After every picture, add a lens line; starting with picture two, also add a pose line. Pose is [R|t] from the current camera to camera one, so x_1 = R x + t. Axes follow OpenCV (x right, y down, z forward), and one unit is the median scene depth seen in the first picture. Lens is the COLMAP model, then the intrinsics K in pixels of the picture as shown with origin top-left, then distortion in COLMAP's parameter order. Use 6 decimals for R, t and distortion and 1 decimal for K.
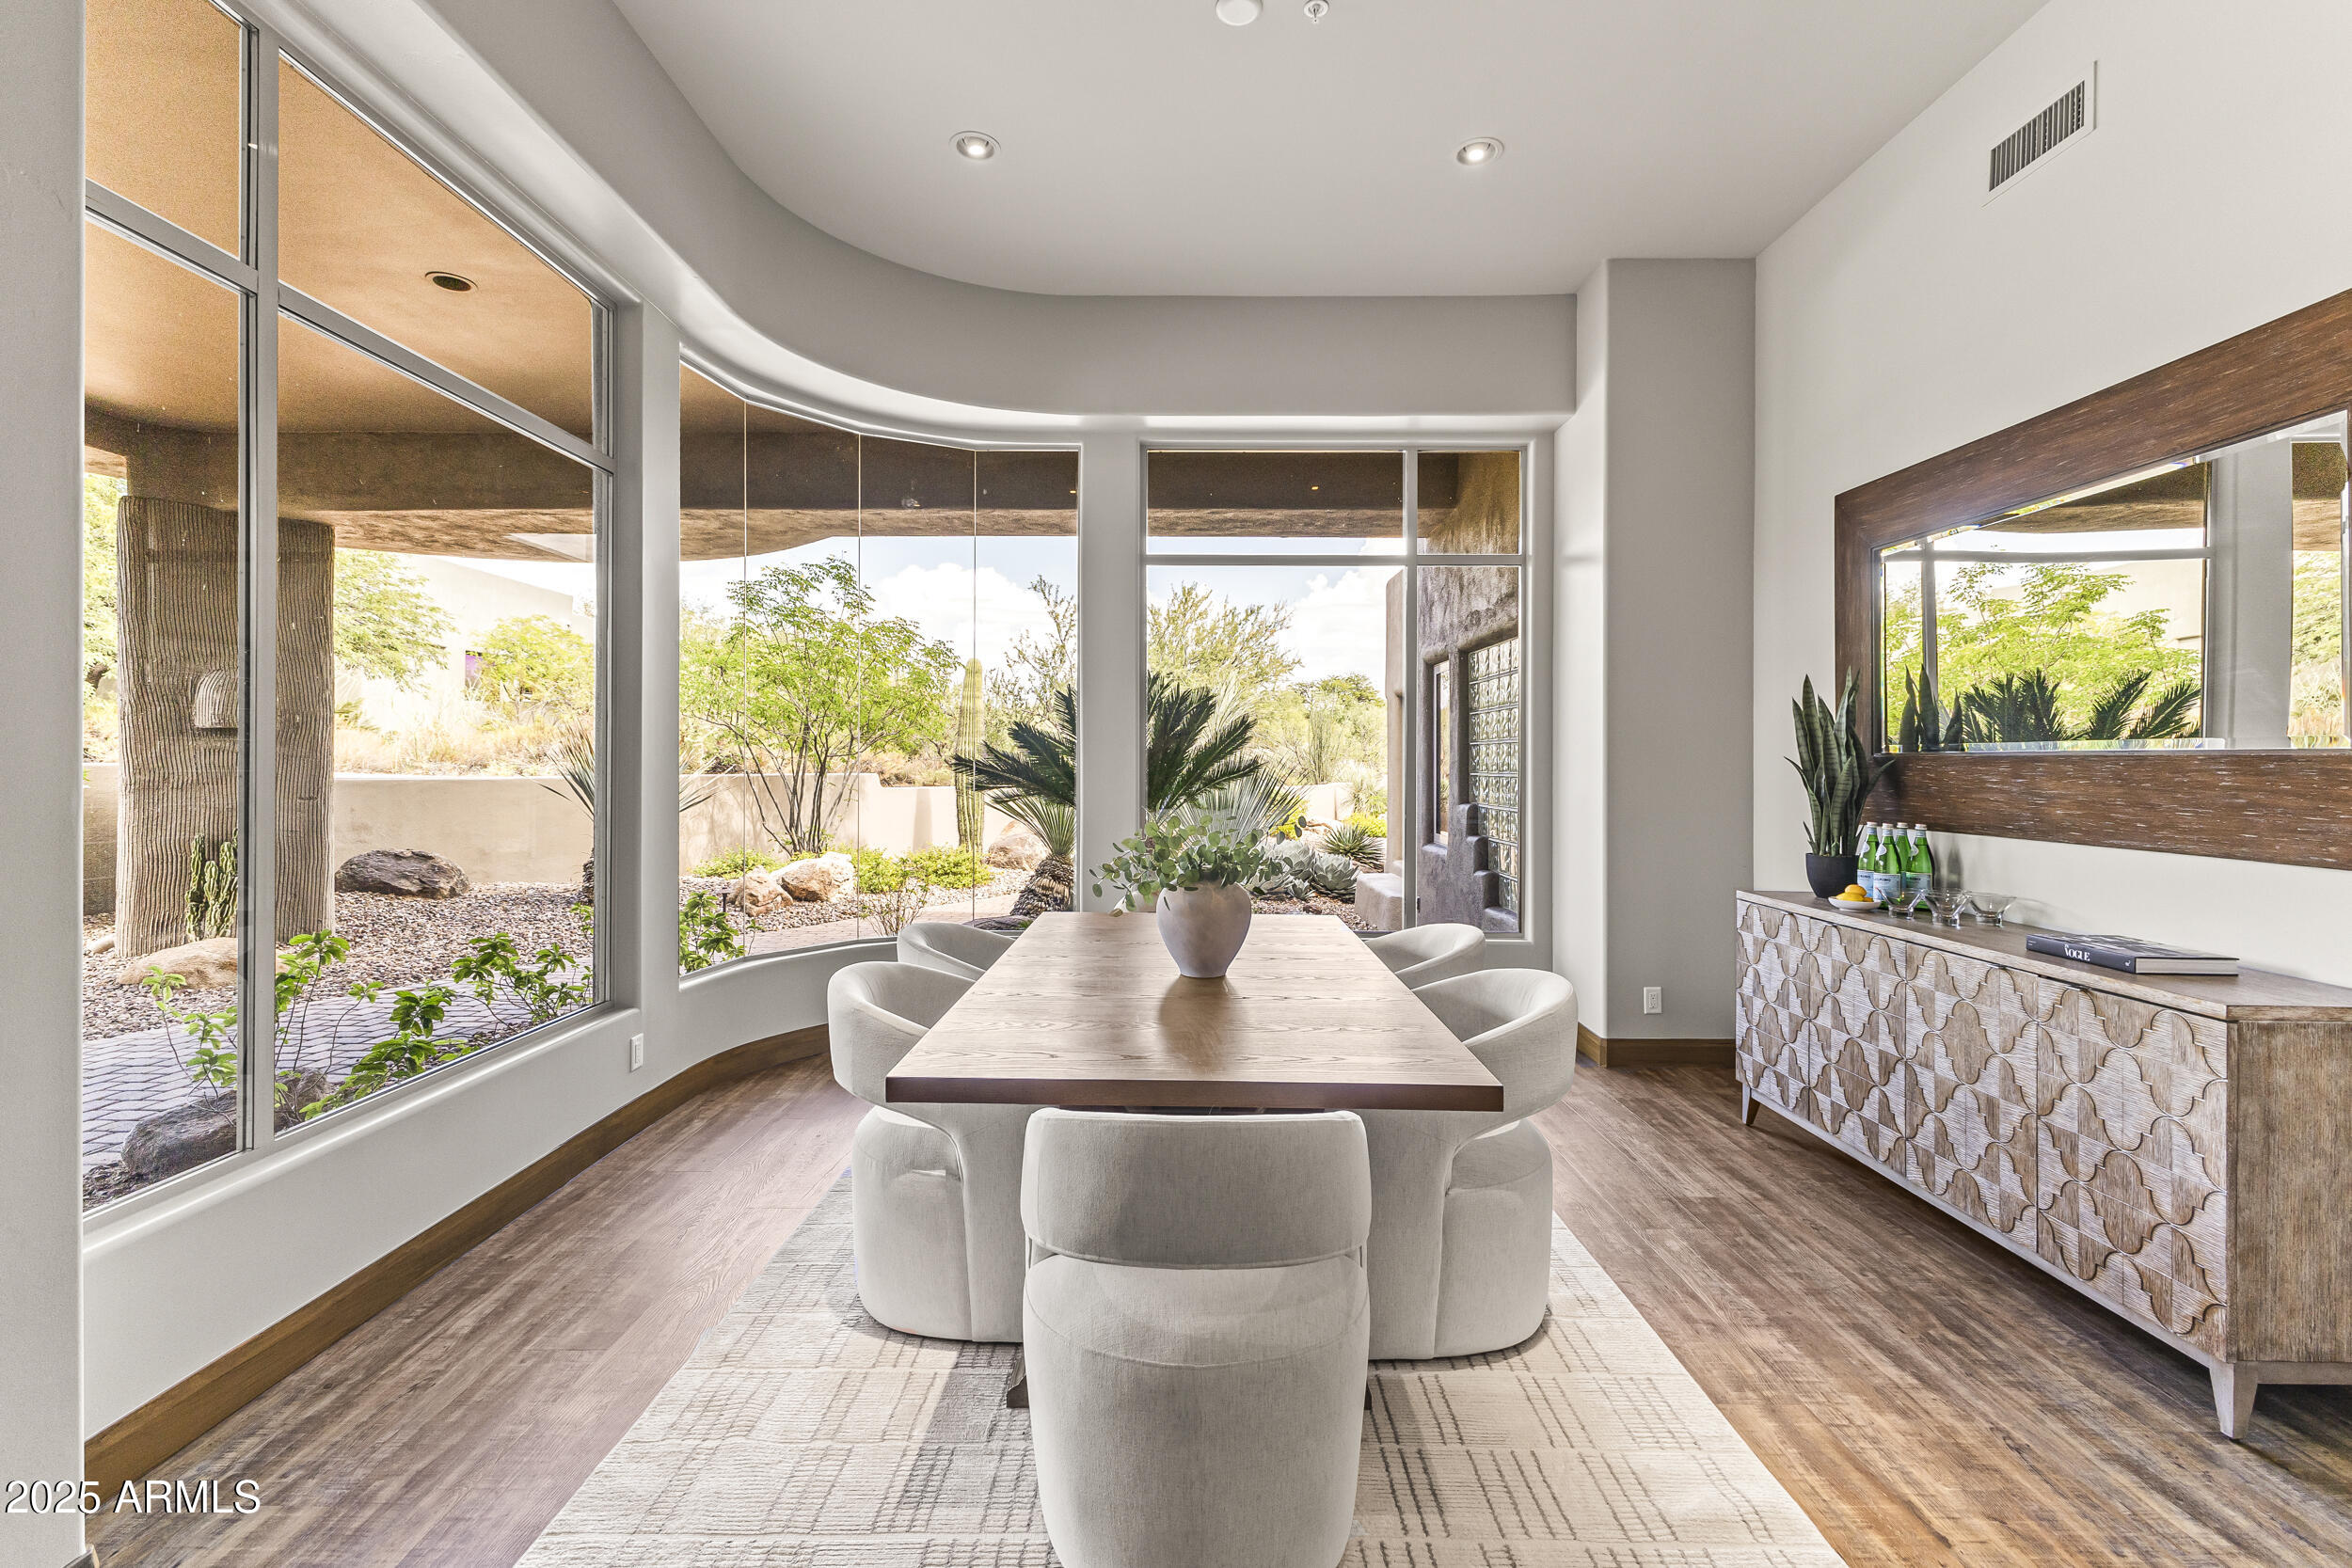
lens RADIAL K [[1007.9, 0, 1175.9], [0, 1007.9, 761.8], [0, 0, 1]] dist [0.007578, -0.002065]
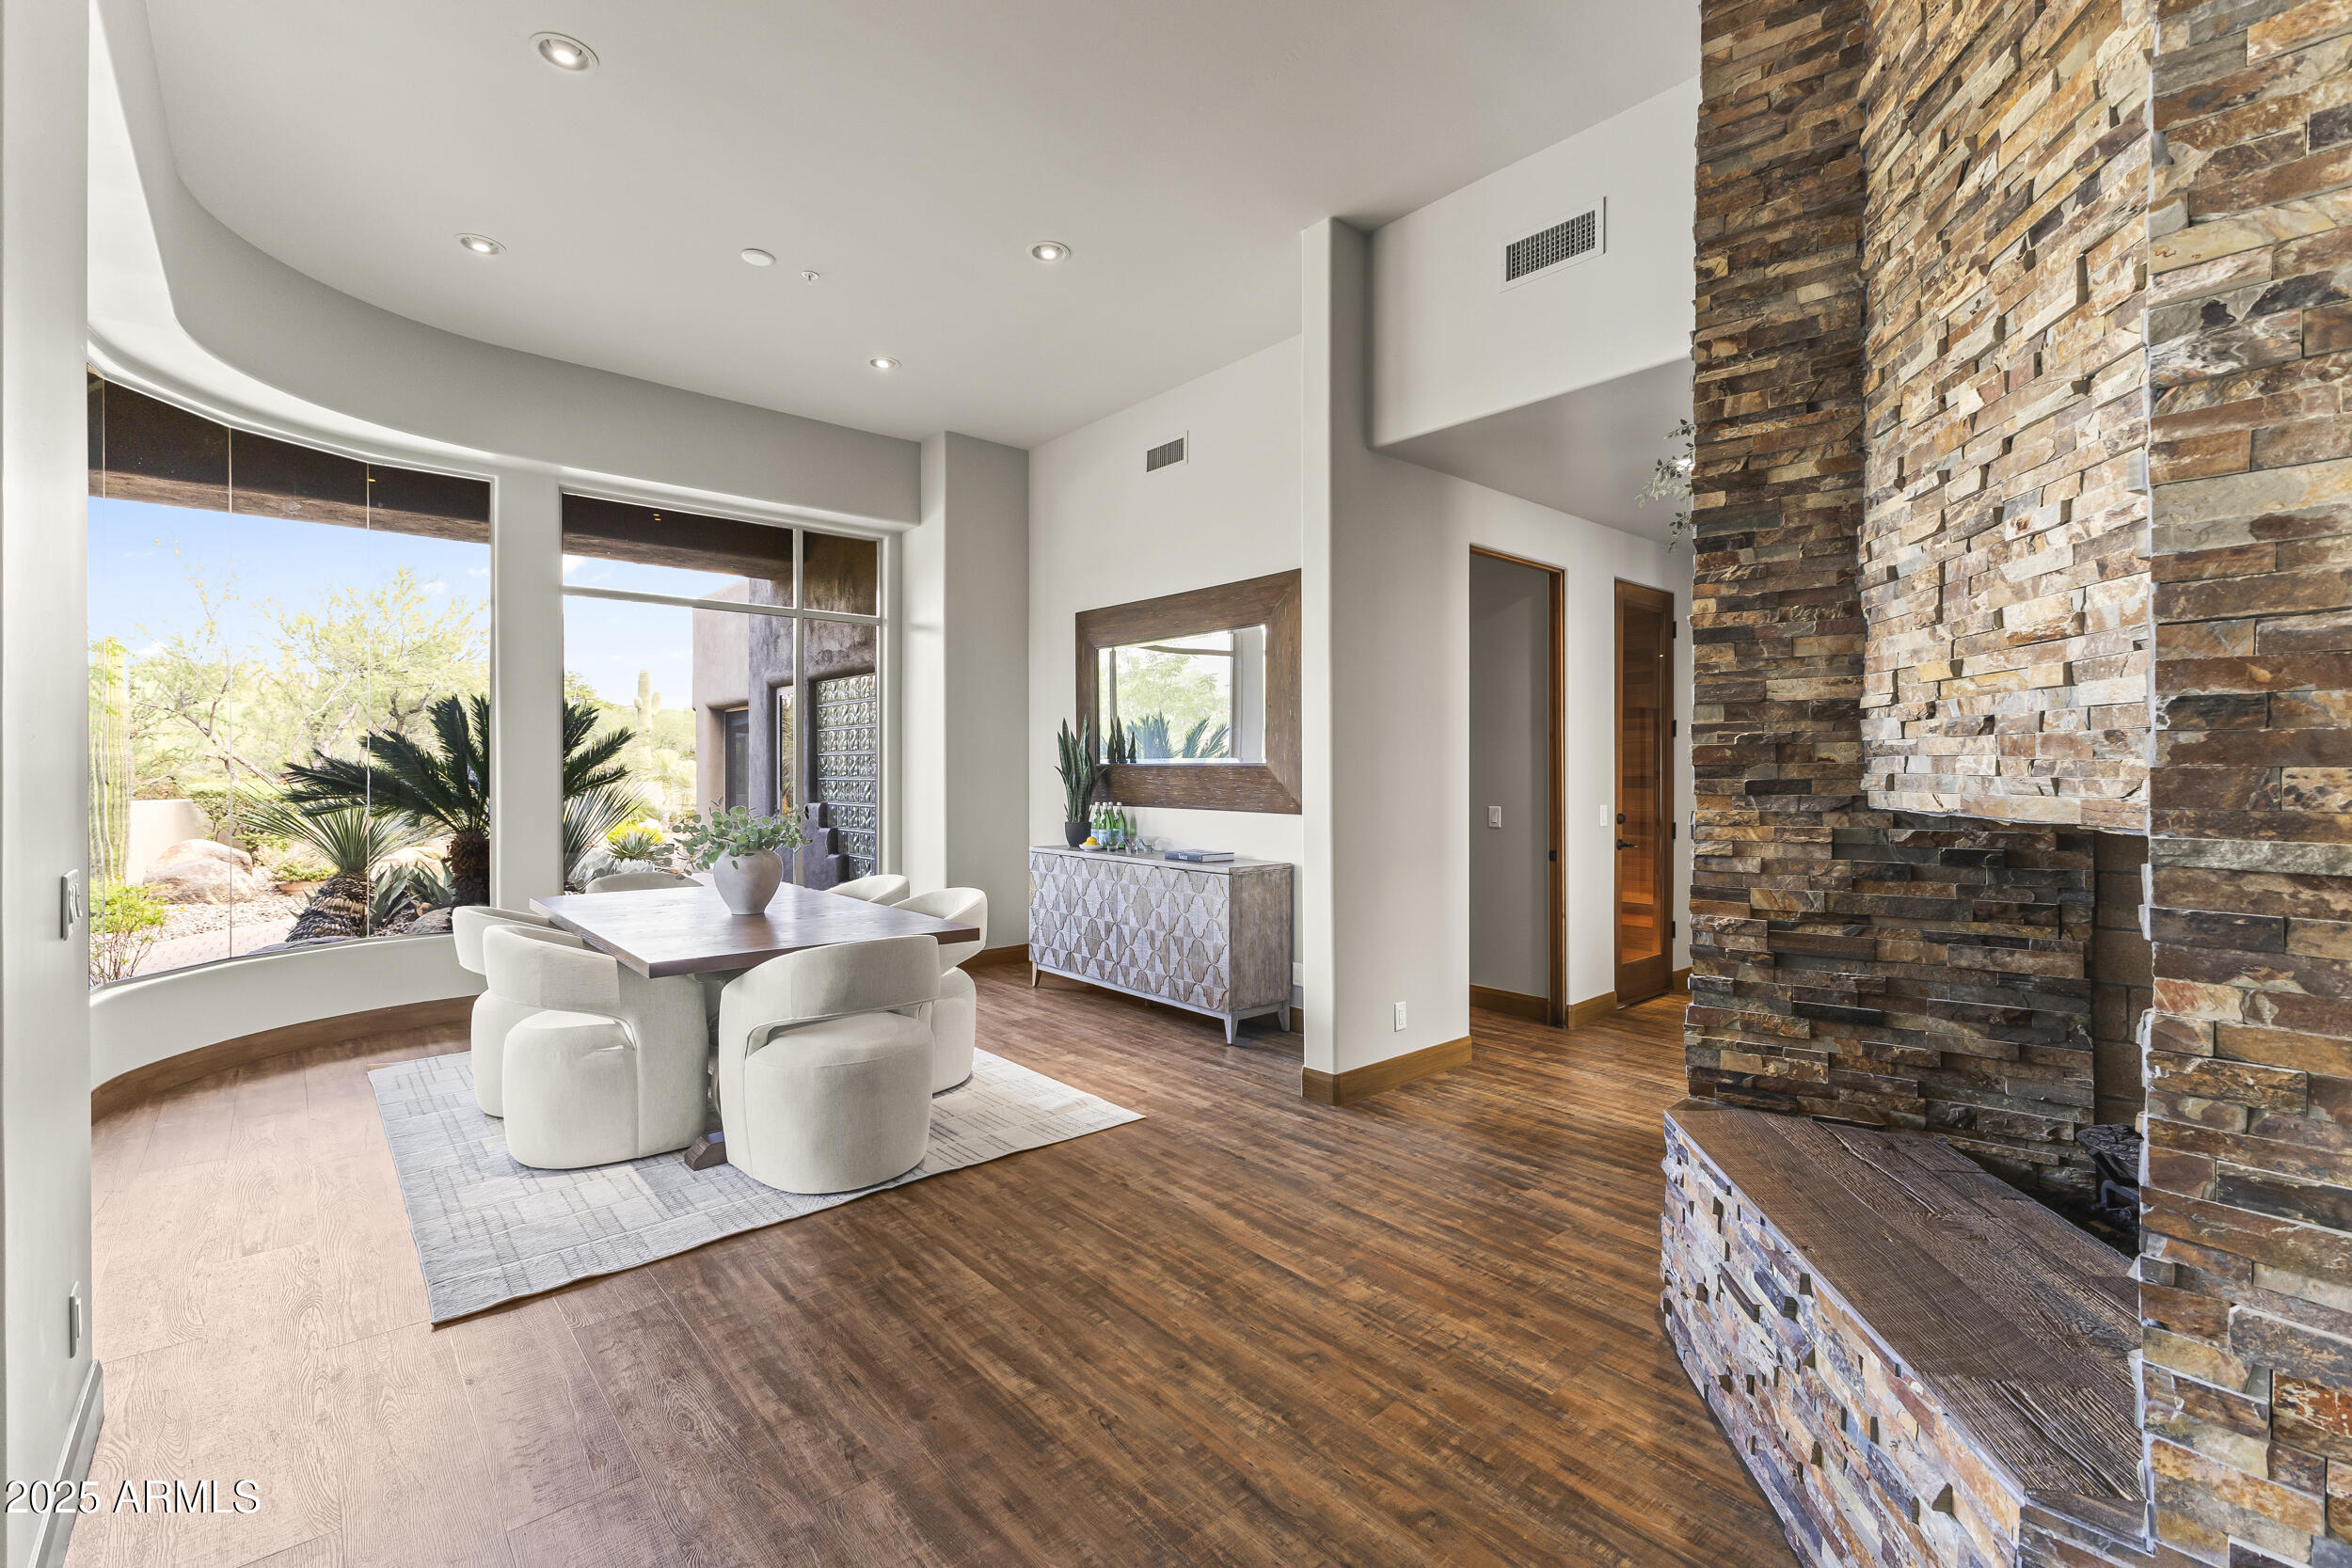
lens RADIAL K [[1007.9, 0, 1180.0], [0, 1007.9, 783.8], [0, 0, 1]] dist [0.007578, -0.002065]
pose [[0.742847, -0.012593, 0.669343, -0.442270], [0.002115, 0.999862, 0.016464, -0.002993], [-0.669458, -0.010815, 0.742771, -0.473770]]
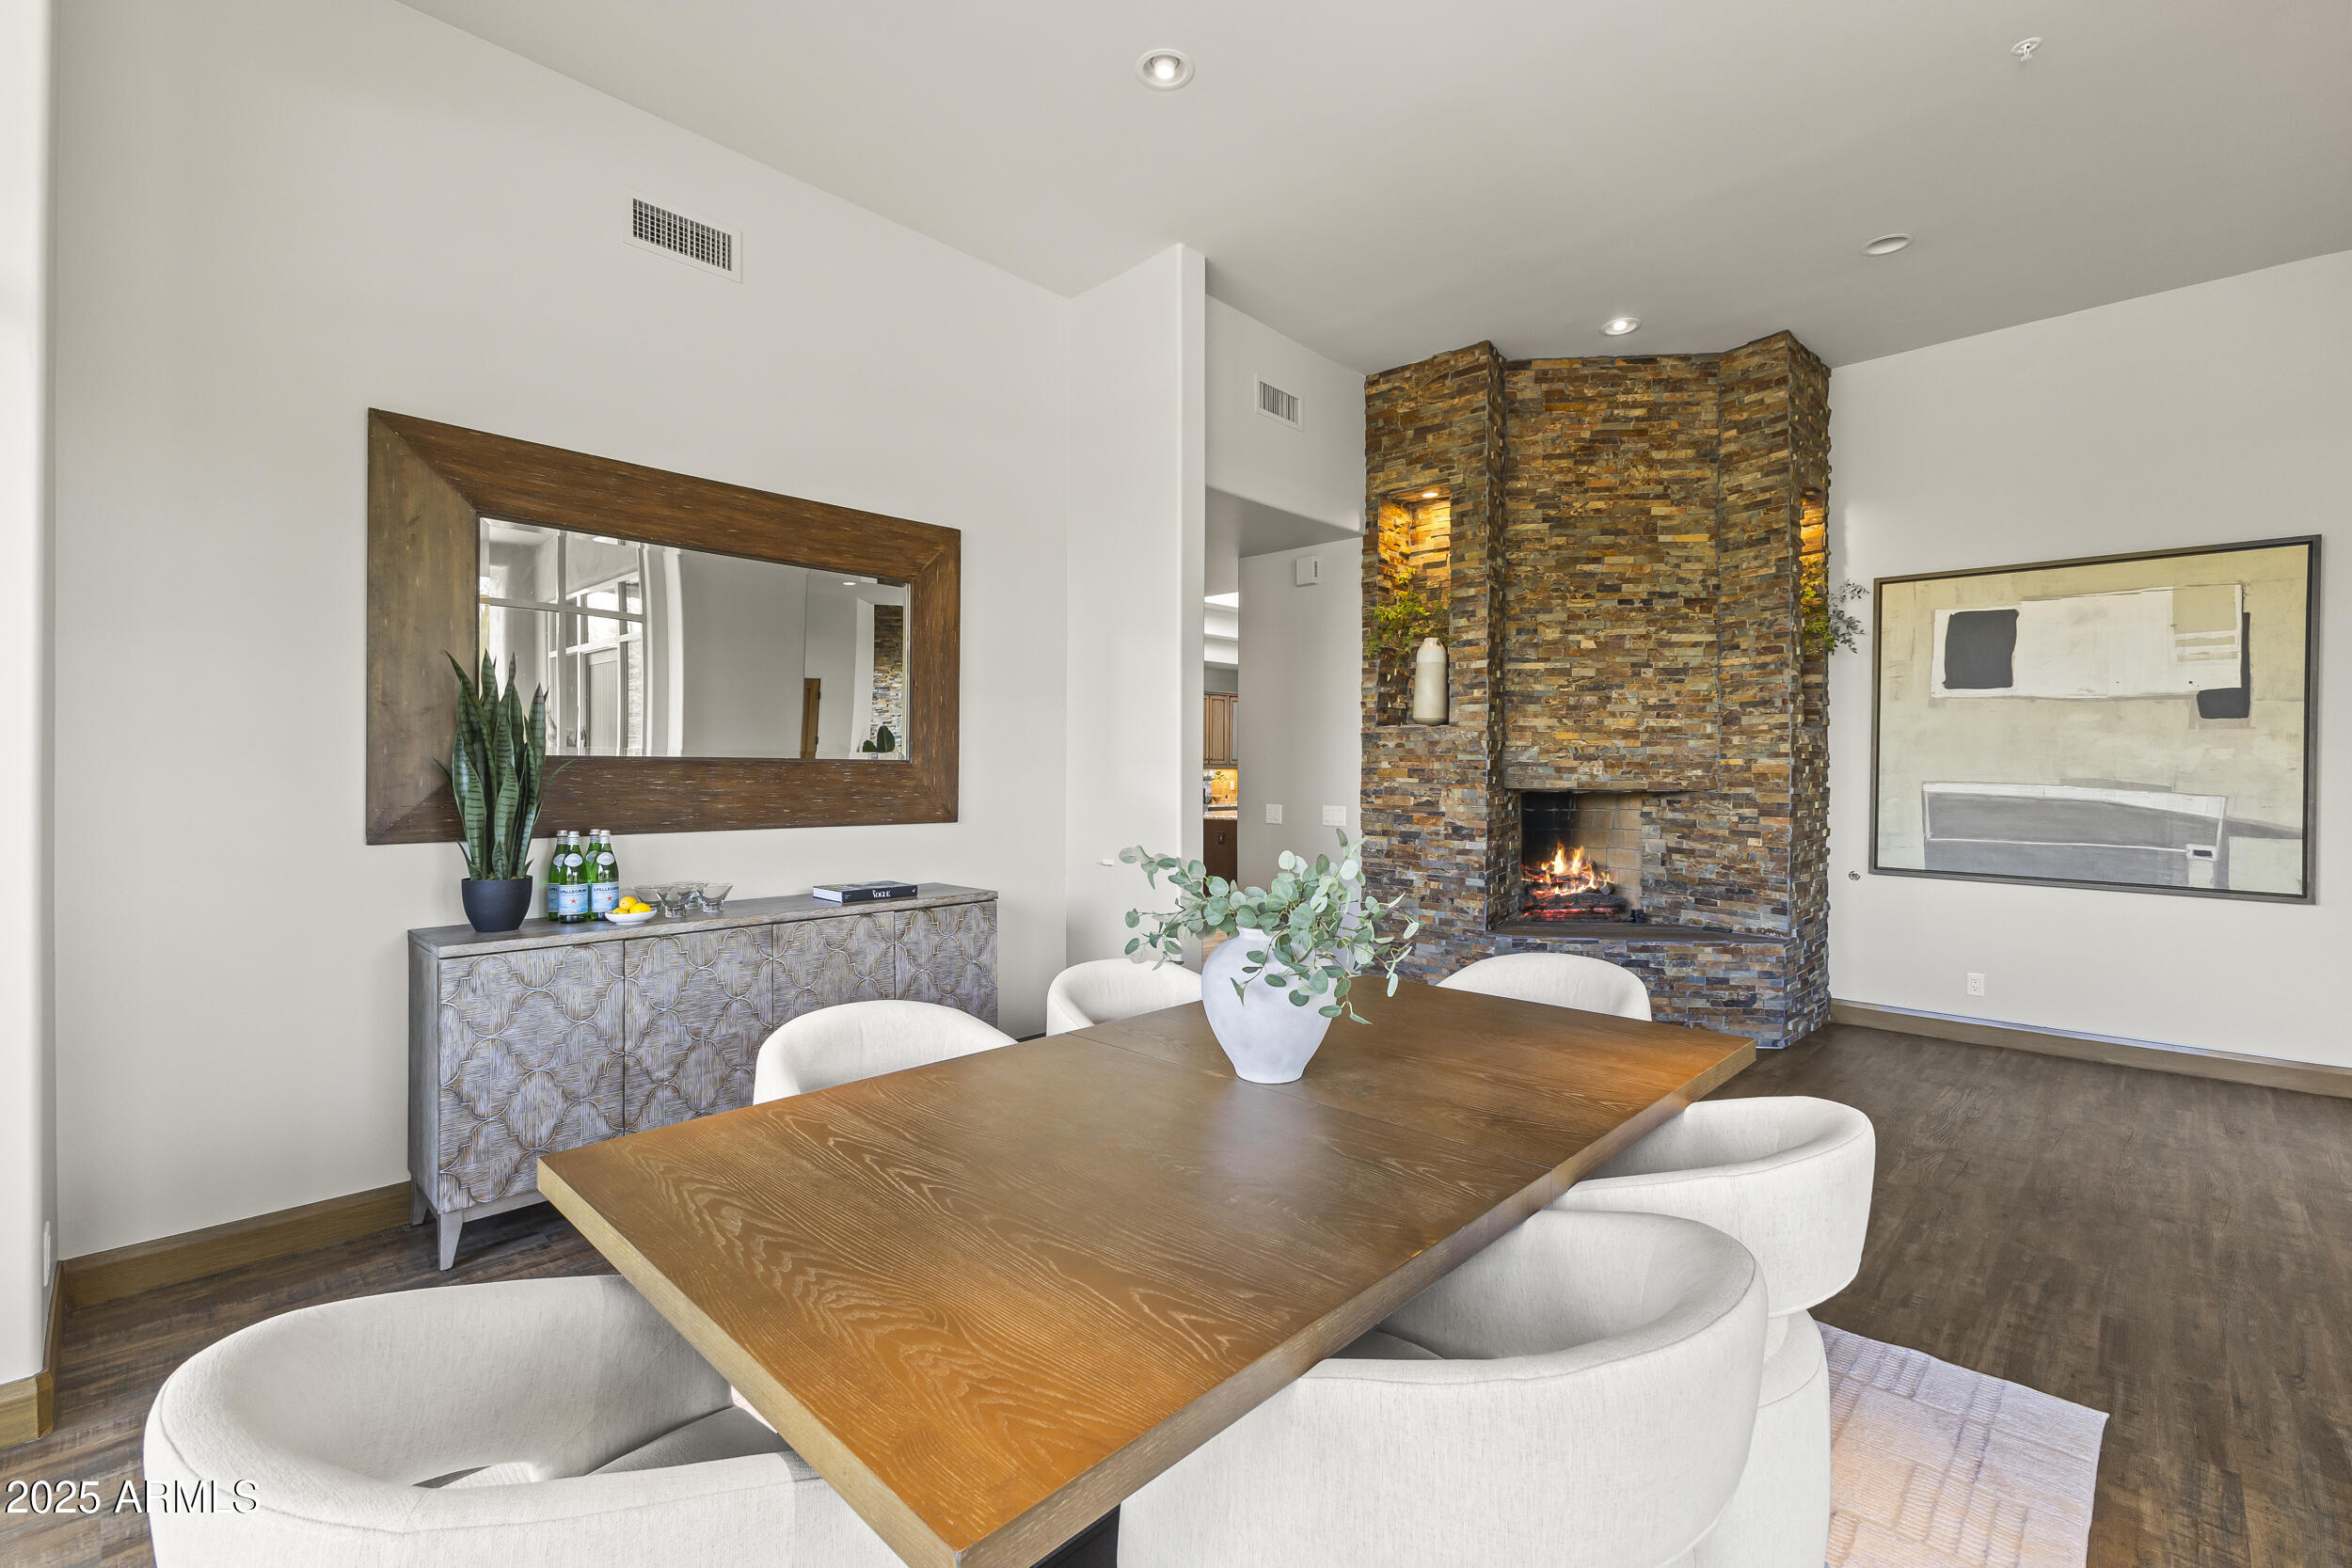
lens RADIAL K [[1007.9, 0, 1196.1], [0, 1007.9, 770.8], [0, 0, 1]] dist [0.007578, -0.002065]
pose [[-0.734284, -0.024034, 0.678417, -0.383593], [-0.020277, 0.999704, 0.013469, -0.021101], [-0.678540, -0.003866, -0.734554, 1.388656]]
